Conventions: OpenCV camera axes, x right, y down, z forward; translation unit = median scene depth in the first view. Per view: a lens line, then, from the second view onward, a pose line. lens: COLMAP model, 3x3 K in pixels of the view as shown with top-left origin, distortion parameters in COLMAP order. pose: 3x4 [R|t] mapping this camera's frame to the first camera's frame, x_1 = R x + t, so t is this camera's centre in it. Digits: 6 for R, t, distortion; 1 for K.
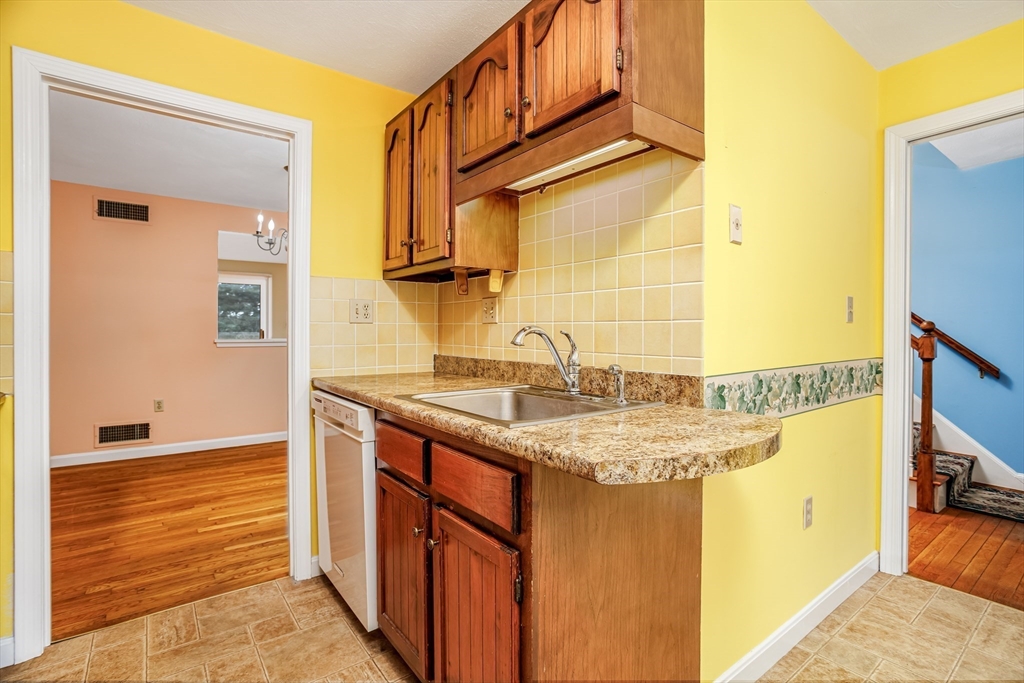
lens RADIAL K [[497.2, 0, 519.9], [0, 497.2, 334.1], [0, 0, 1]] dist [-0.044145, 0.026069]
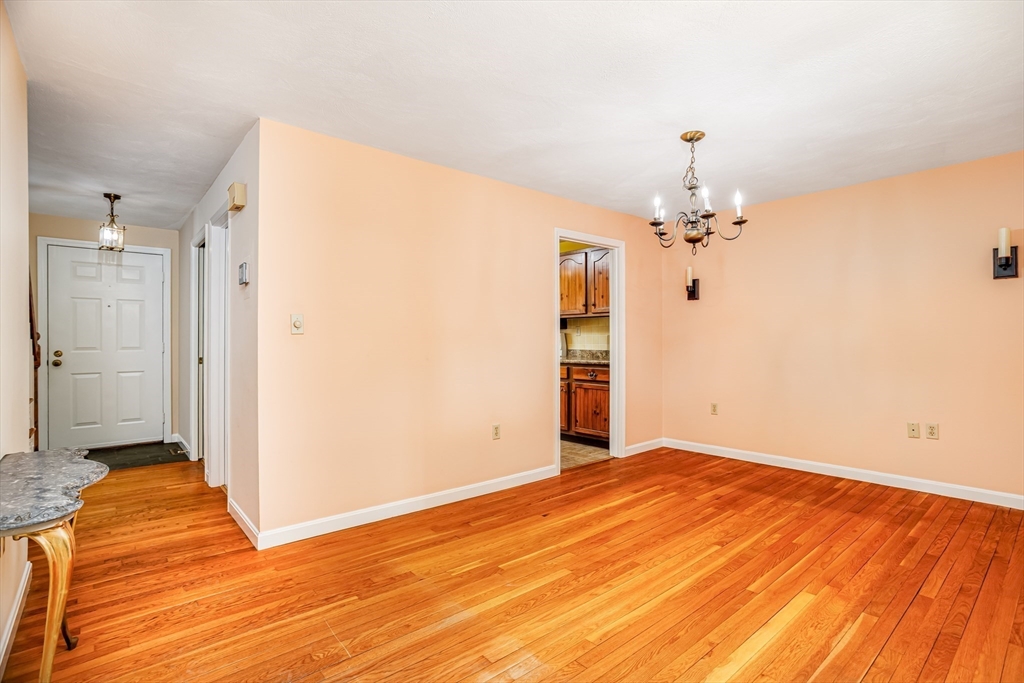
lens RADIAL K [[489.0, 0, 512.0], [0, 489.0, 341.5], [0, 0, 1]] dist [-0.056860, 0.024286]
pose [[-0.998386, -0.000361, -0.056785, -0.196528], [-0.000905, 0.999954, 0.009554, -0.015566], [0.056779, 0.009590, -0.998341, 2.769978]]
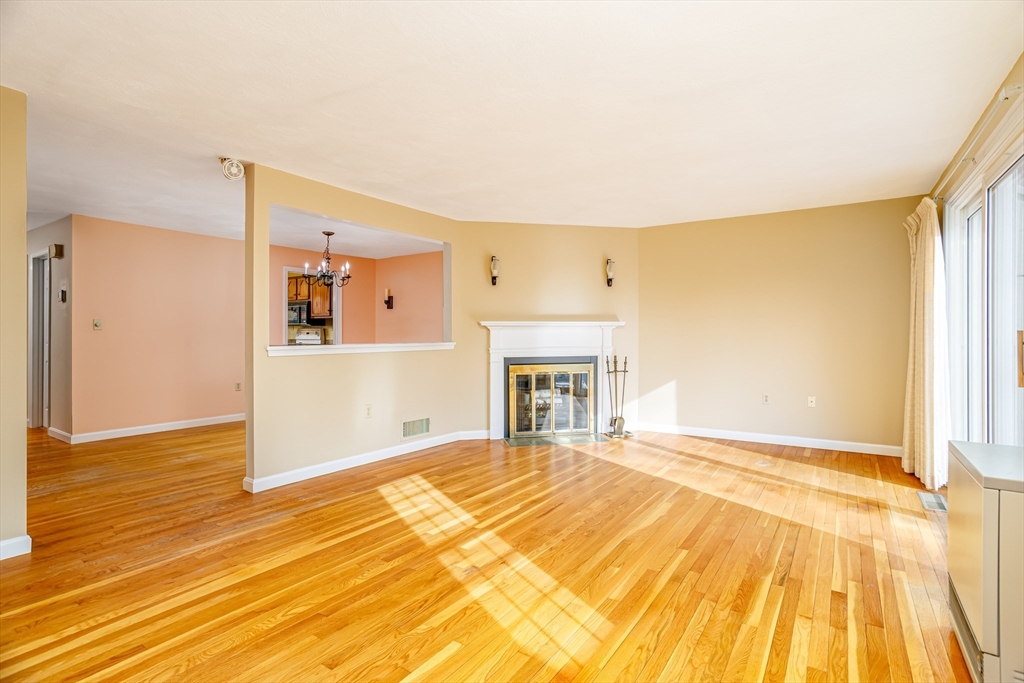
lens RADIAL K [[497.2, 0, 519.9], [0, 497.2, 334.1], [0, 0, 1]] dist [-0.044145, 0.026069]
pose [[-0.946878, -0.004298, -0.321565, -0.843243], [-0.007272, 0.999941, 0.008049, -0.034834], [0.321512, 0.009960, -0.946853, 4.280859]]
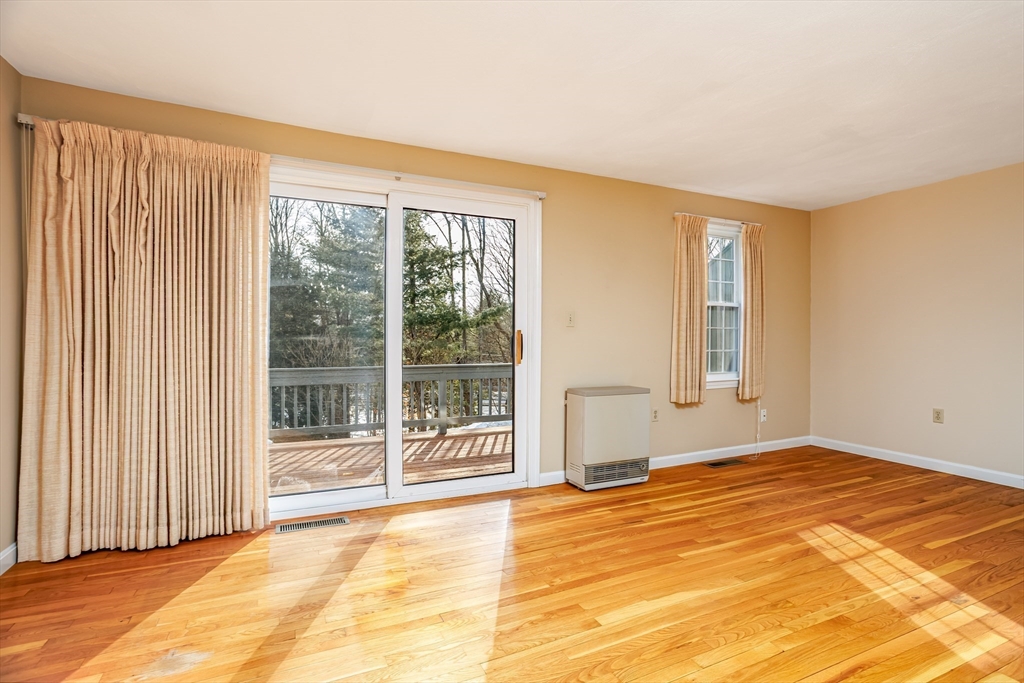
lens RADIAL K [[497.2, 0, 519.9], [0, 497.2, 334.1], [0, 0, 1]] dist [-0.044145, 0.026069]
pose [[0.978421, -0.003278, -0.206597, -1.653567], [-0.000982, 0.999789, -0.020512, 0.002502], [0.206620, 0.020272, 0.978211, 2.284306]]
